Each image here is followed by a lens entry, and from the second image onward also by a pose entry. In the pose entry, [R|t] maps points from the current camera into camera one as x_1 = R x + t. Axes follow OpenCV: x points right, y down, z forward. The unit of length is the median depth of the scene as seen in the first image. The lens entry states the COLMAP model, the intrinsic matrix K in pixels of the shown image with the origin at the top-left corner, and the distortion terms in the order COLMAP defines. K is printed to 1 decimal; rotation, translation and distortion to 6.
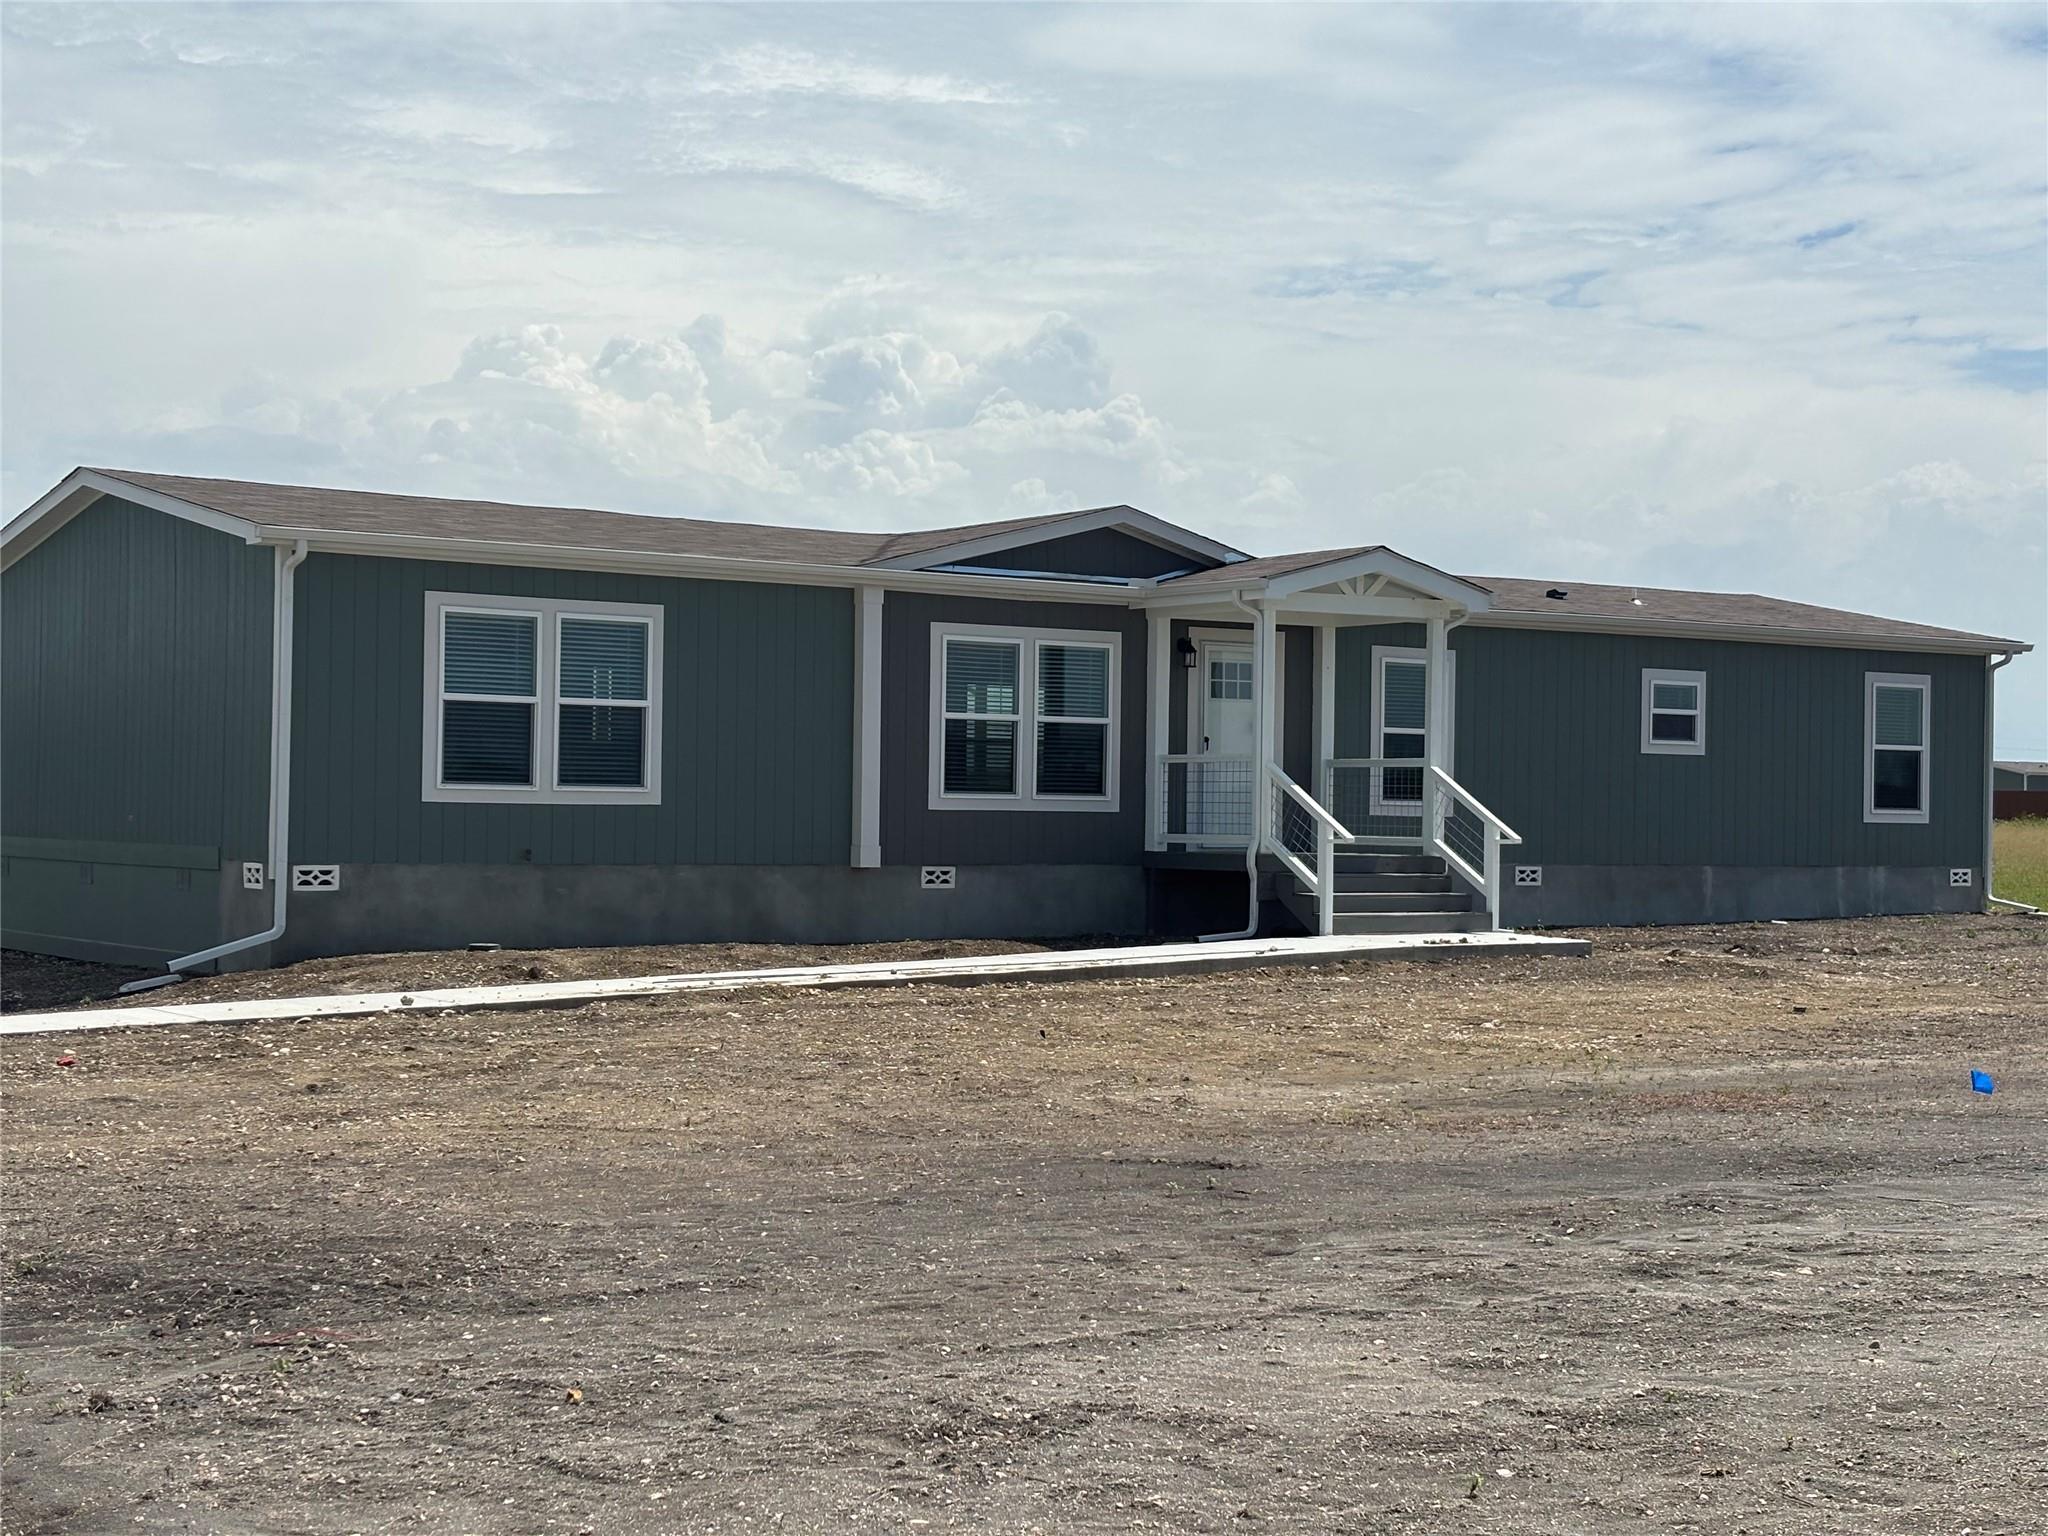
lens RADIAL K [[3113.2, 0, 1035.4], [0, 3113.2, 773.4], [0, 0, 1]] dist [0.149713, 0.000000]
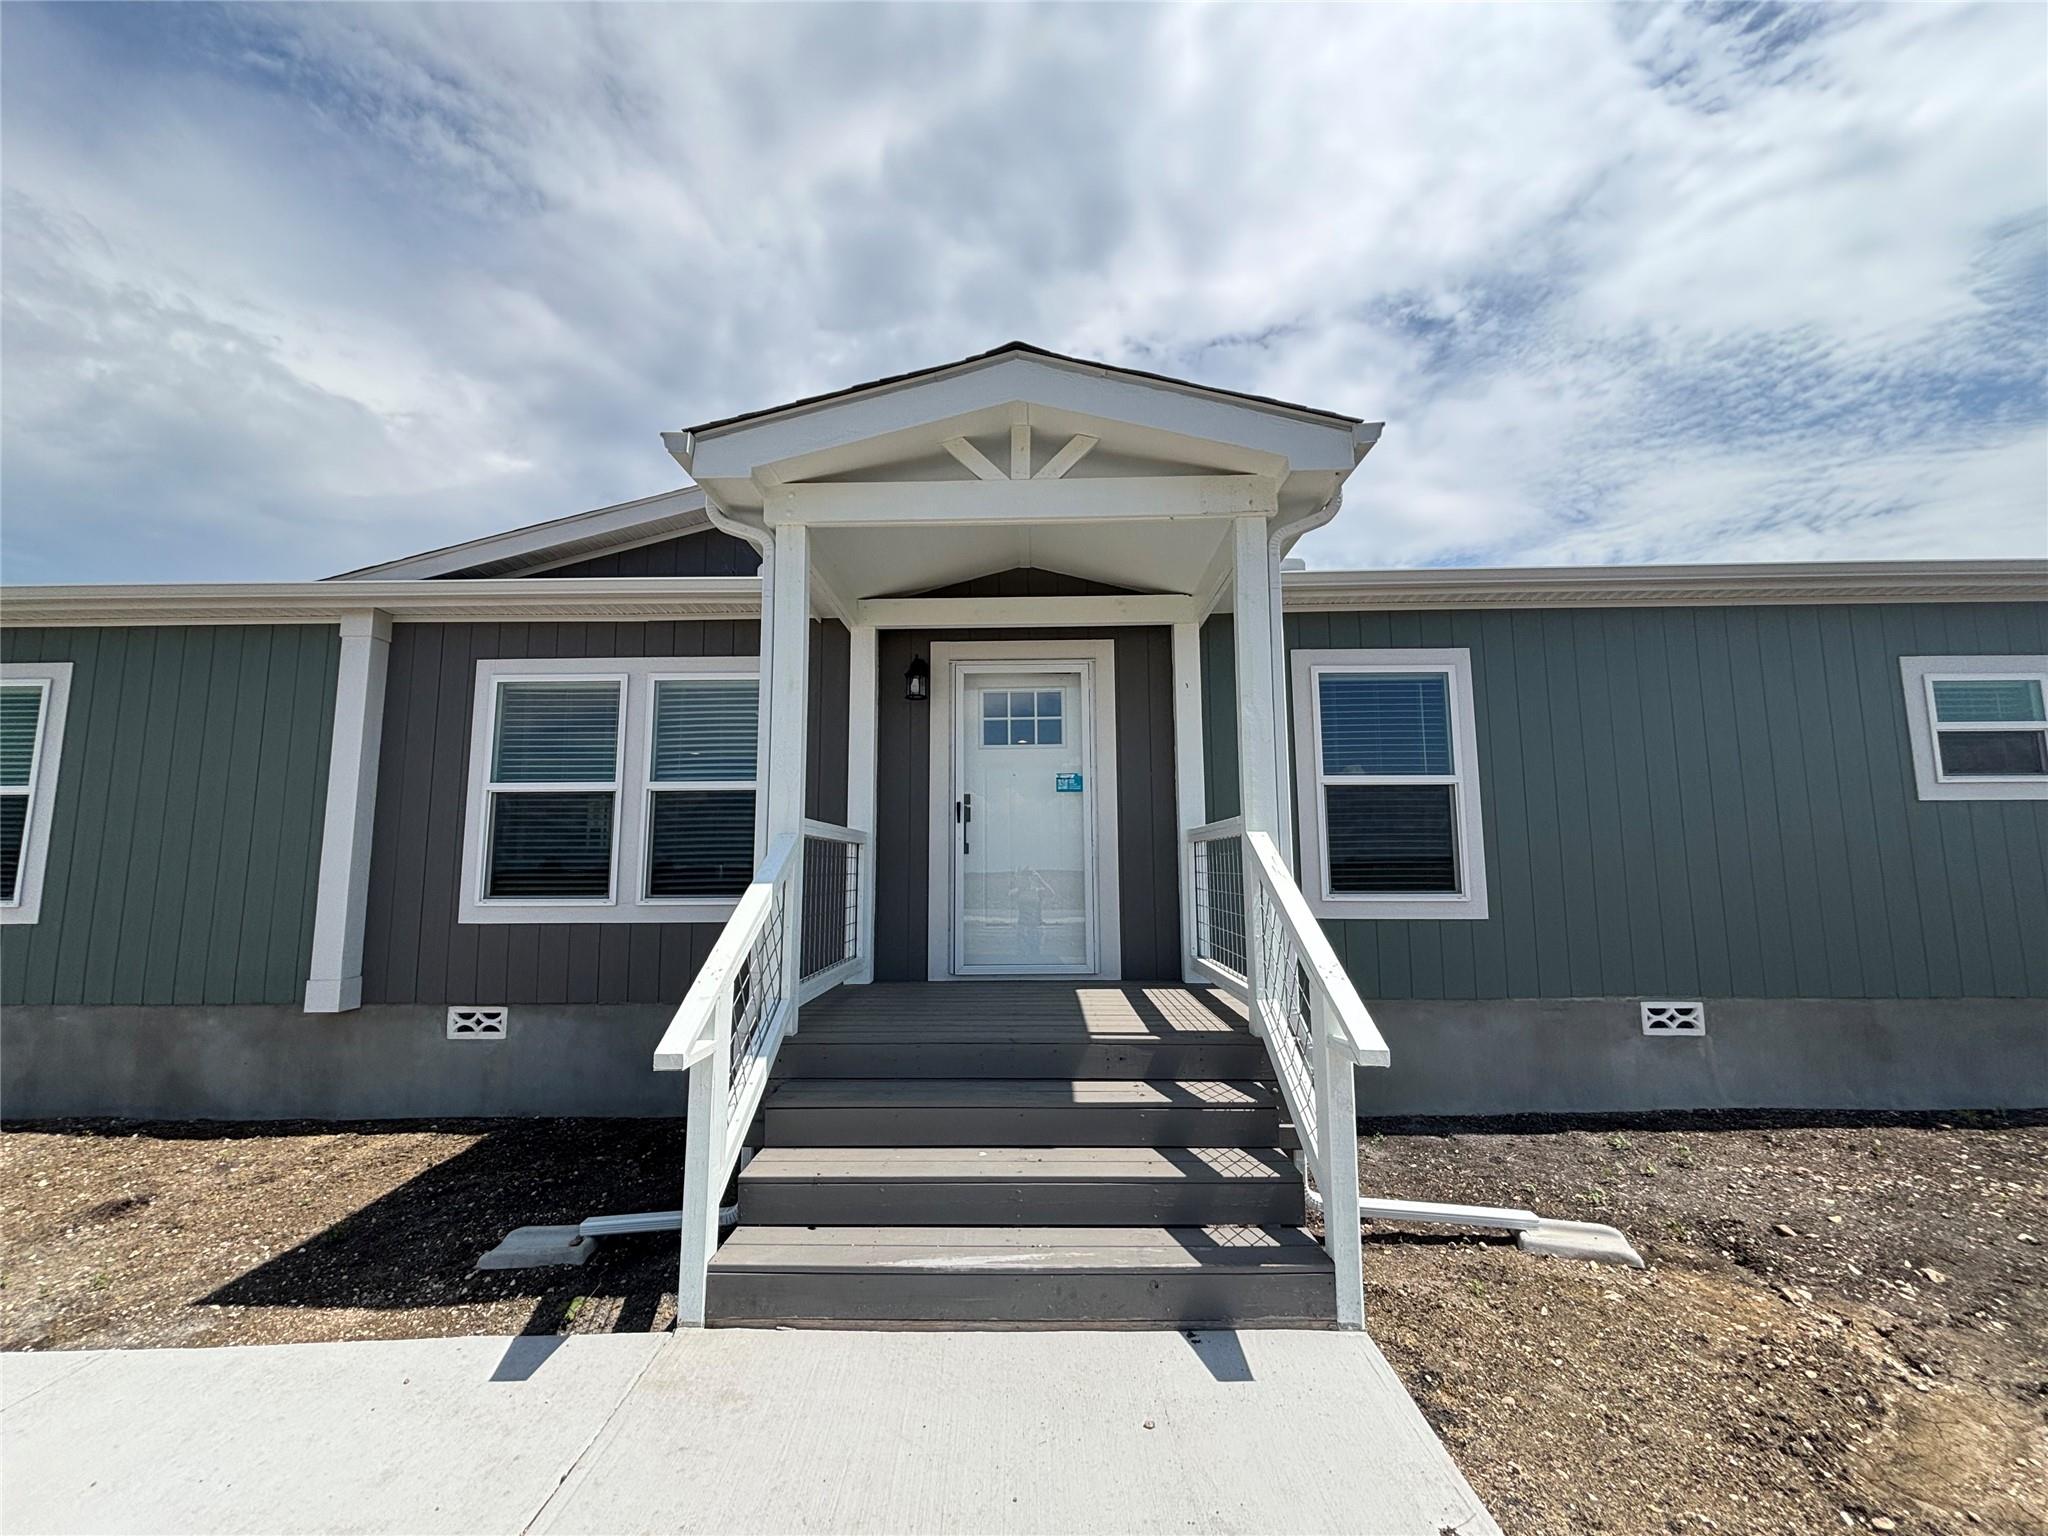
lens RADIAL K [[740.3, 0, 1046.4], [0, 740.3, 765.1], [0, 0, 1]] dist [0.002809, 0.000592]
pose [[0.804082, -0.087787, -0.588002, 0.171527], [0.024597, 0.993104, -0.114631, -0.001327], [0.594010, 0.077709, 0.800696, 0.937044]]
